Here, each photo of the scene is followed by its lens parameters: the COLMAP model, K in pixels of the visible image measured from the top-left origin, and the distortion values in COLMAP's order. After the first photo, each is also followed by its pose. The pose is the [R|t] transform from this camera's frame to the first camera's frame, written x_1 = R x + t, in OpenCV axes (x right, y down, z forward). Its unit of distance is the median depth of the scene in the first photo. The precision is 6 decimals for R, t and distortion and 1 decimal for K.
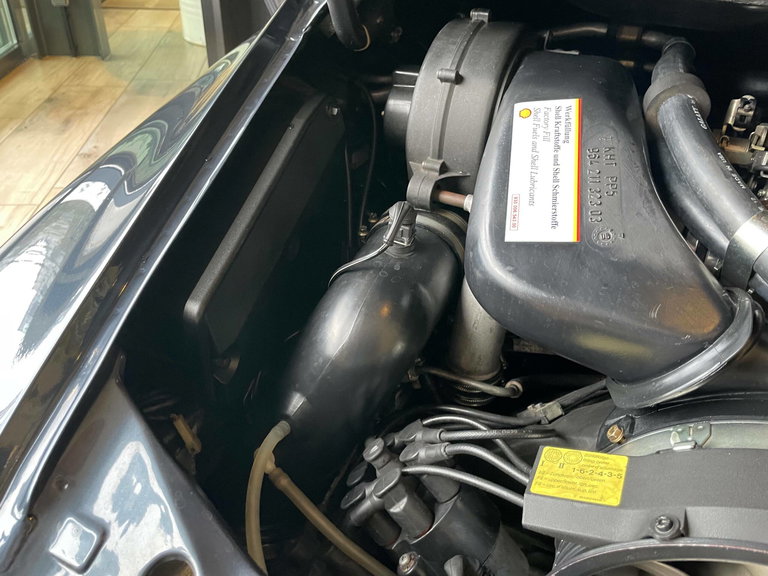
lens RADIAL K [[586.5, 0, 377.7], [0, 586.5, 280.6], [0, 0, 1]] dist [0.074954, -0.112229]
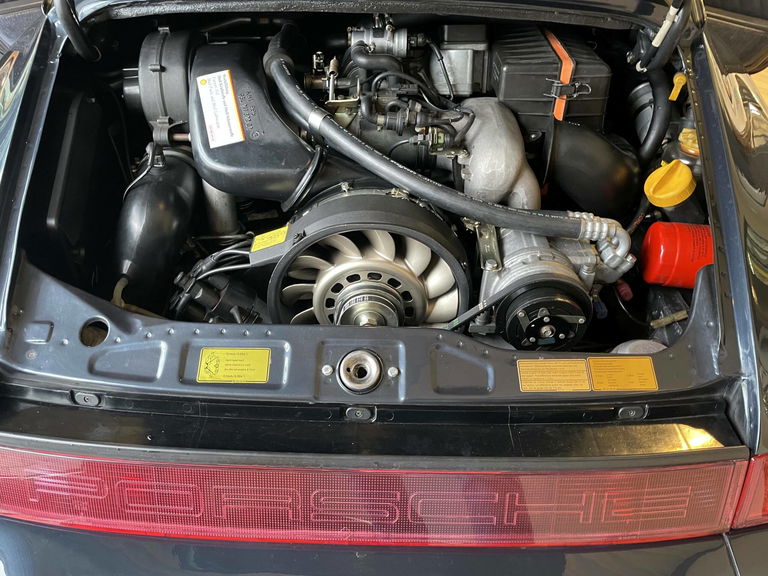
lens RADIAL K [[586.5, 0, 377.7], [0, 586.5, 280.6], [0, 0, 1]] dist [0.074954, -0.112229]
pose [[0.898642, -0.291417, 0.327900, -0.053470], [0.271869, 0.956582, 0.105066, 0.262188], [-0.344281, -0.005271, 0.938852, -0.923035]]
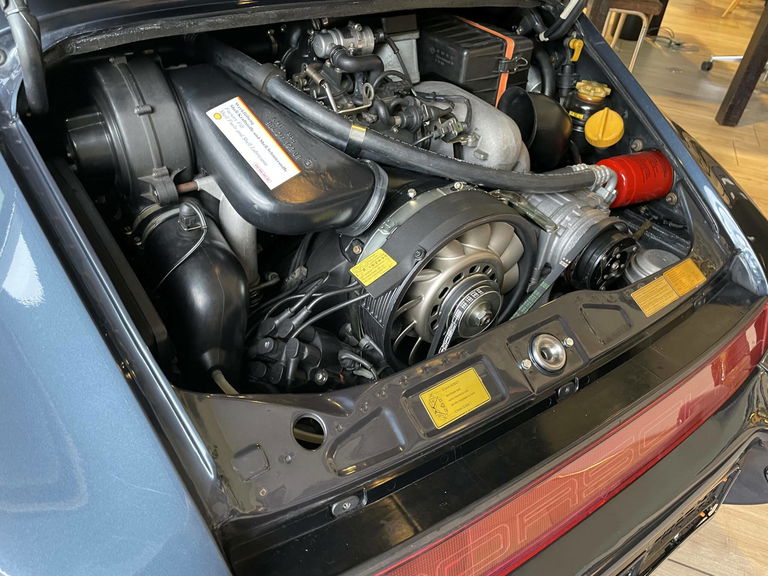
lens RADIAL K [[586.5, 0, 377.7], [0, 586.5, 280.6], [0, 0, 1]] dist [0.074954, -0.112229]
pose [[0.468283, -0.545454, 0.695120, -0.833853], [0.453792, 0.823496, 0.340482, -0.249068], [-0.758145, 0.155998, 0.633151, -0.240109]]
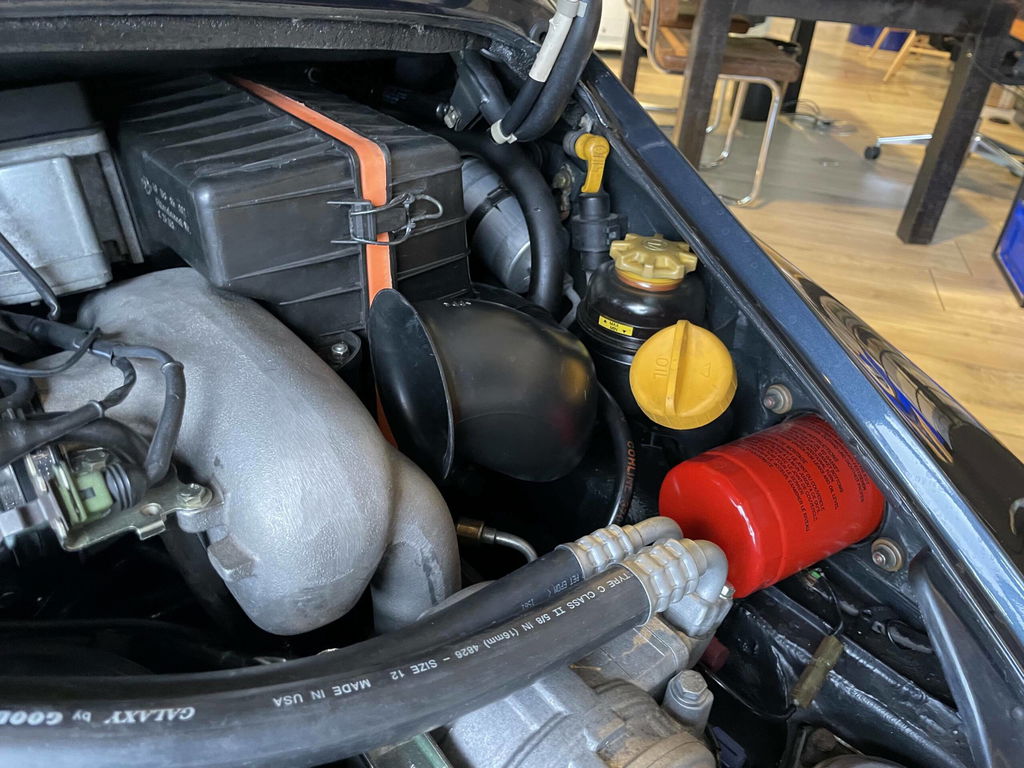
lens RADIAL K [[777.9, 0, 512.0], [0, 777.9, 384.0], [0, 0, 1]] dist [0.081074, -0.117455]
pose [[0.385689, -0.519671, 0.762356, 0.504640], [0.488711, 0.815917, 0.308934, -0.006255], [-0.782563, 0.253419, 0.568659, 0.017422]]
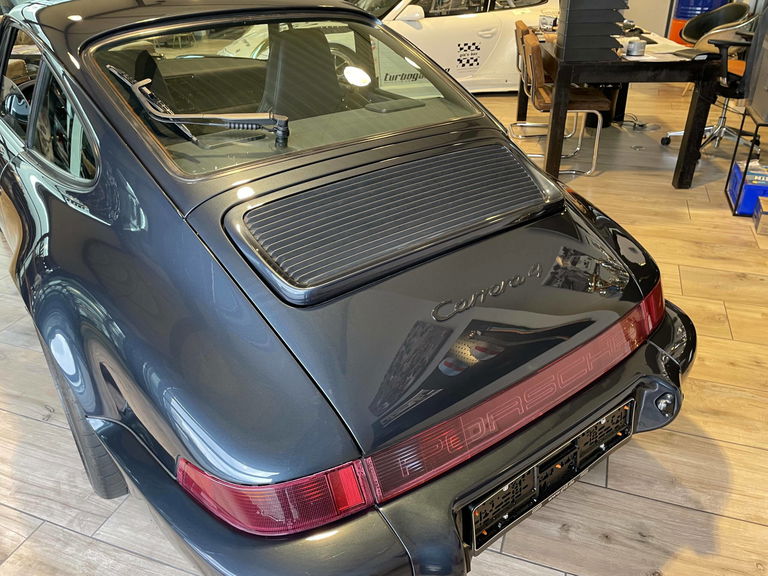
lens RADIAL K [[586.5, 0, 377.7], [0, 586.5, 280.6], [0, 0, 1]] dist [0.074954, -0.112229]
pose [[0.451684, -0.481656, 0.750992, -1.893720], [0.556886, 0.809846, 0.184464, -0.406393], [-0.697037, 0.334898, 0.634022, -1.027418]]
